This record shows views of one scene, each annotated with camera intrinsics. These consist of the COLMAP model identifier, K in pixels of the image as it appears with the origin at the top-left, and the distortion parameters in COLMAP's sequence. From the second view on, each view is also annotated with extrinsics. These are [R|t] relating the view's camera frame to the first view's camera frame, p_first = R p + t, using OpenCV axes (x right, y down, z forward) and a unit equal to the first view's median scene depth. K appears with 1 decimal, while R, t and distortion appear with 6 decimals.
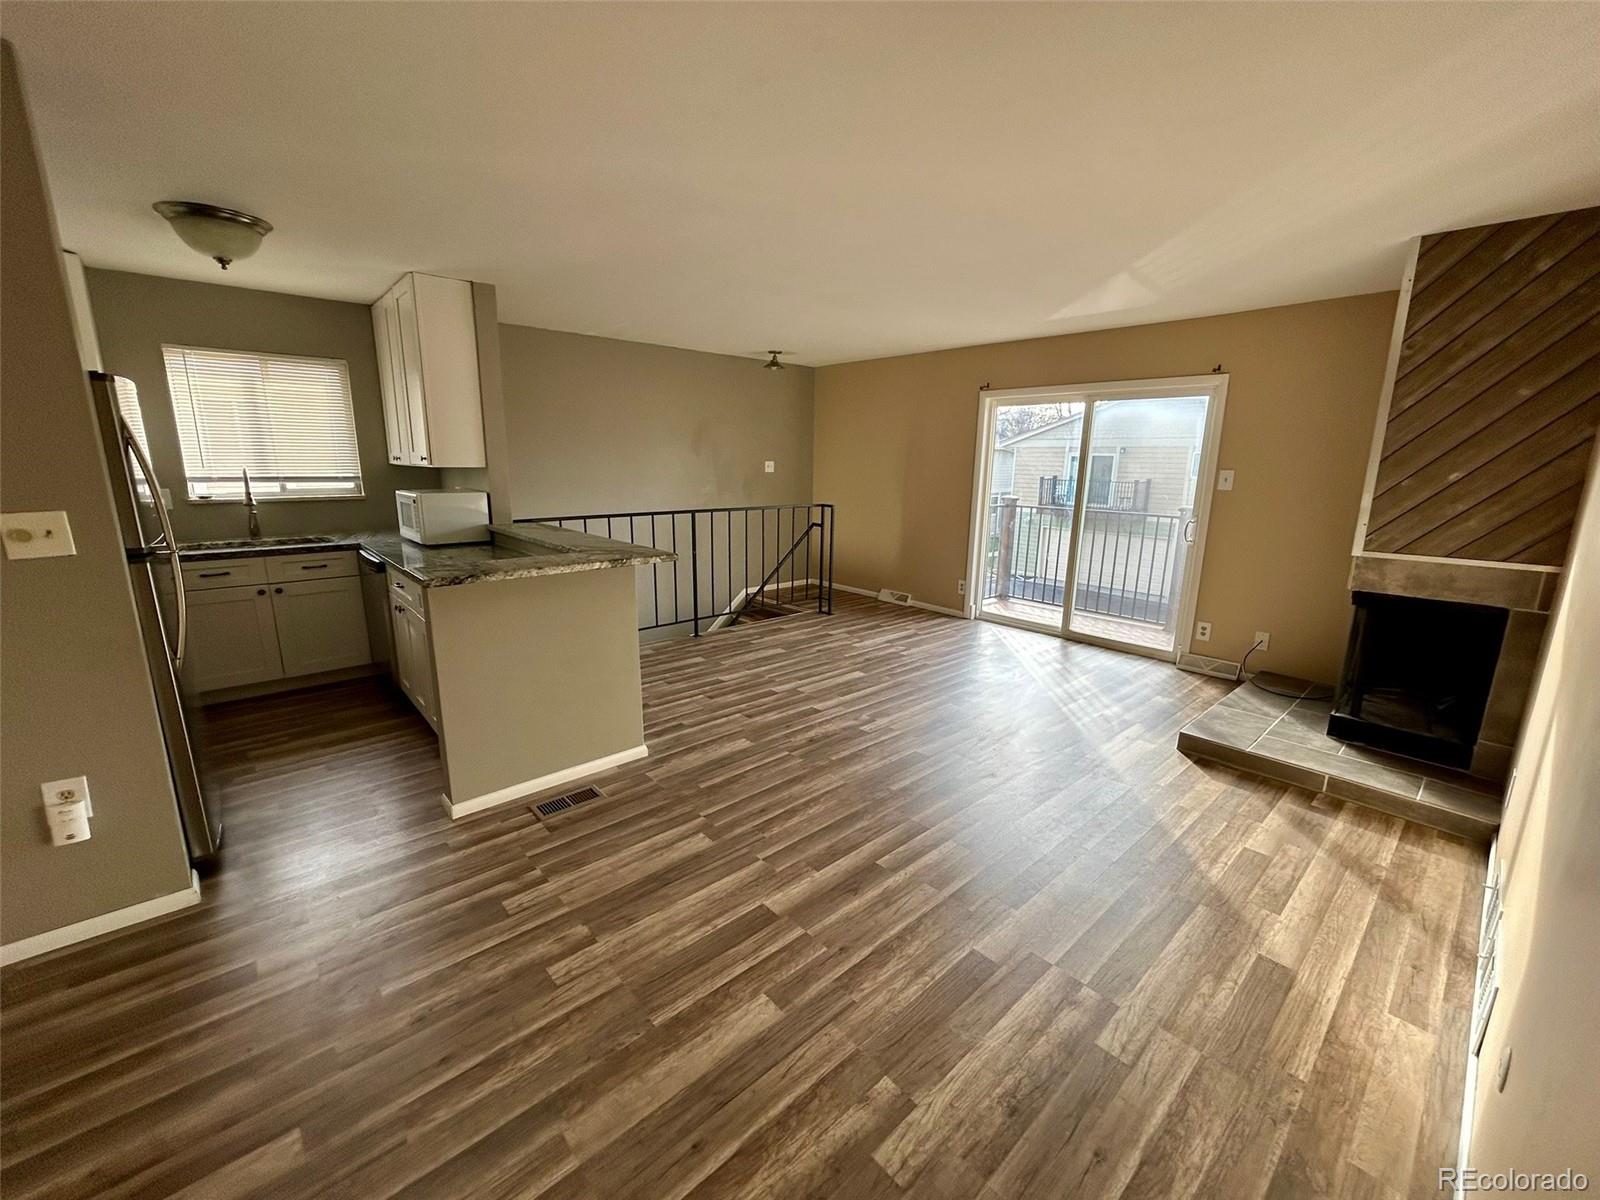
lens RADIAL K [[645.2, 0, 802.8], [0, 645.2, 595.7], [0, 0, 1]] dist [-0.002377, -0.000005]
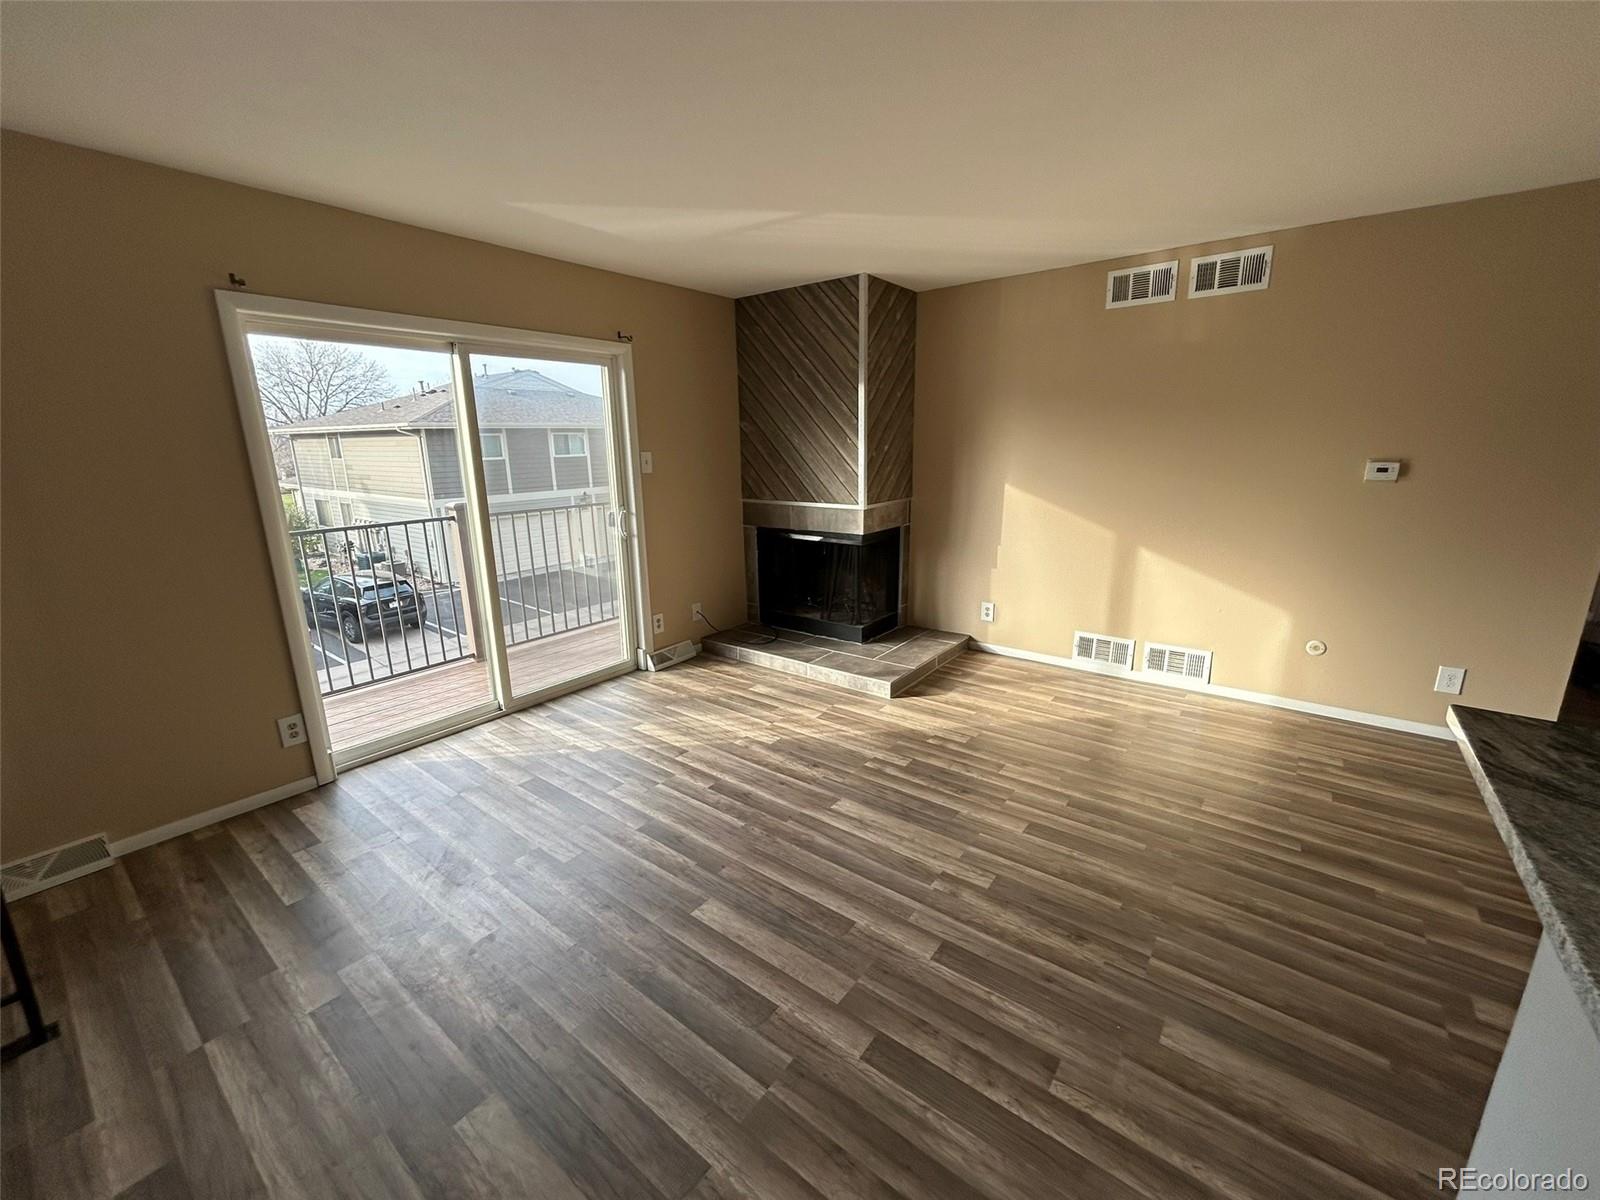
lens RADIAL K [[645.2, 0, 802.8], [0, 645.2, 595.7], [0, 0, 1]] dist [-0.002377, -0.000005]
pose [[-0.179293, -0.241797, 0.953618, -0.380963], [0.216124, 0.935965, 0.277956, -0.250171], [-0.959763, 0.255935, -0.115553, 1.124775]]
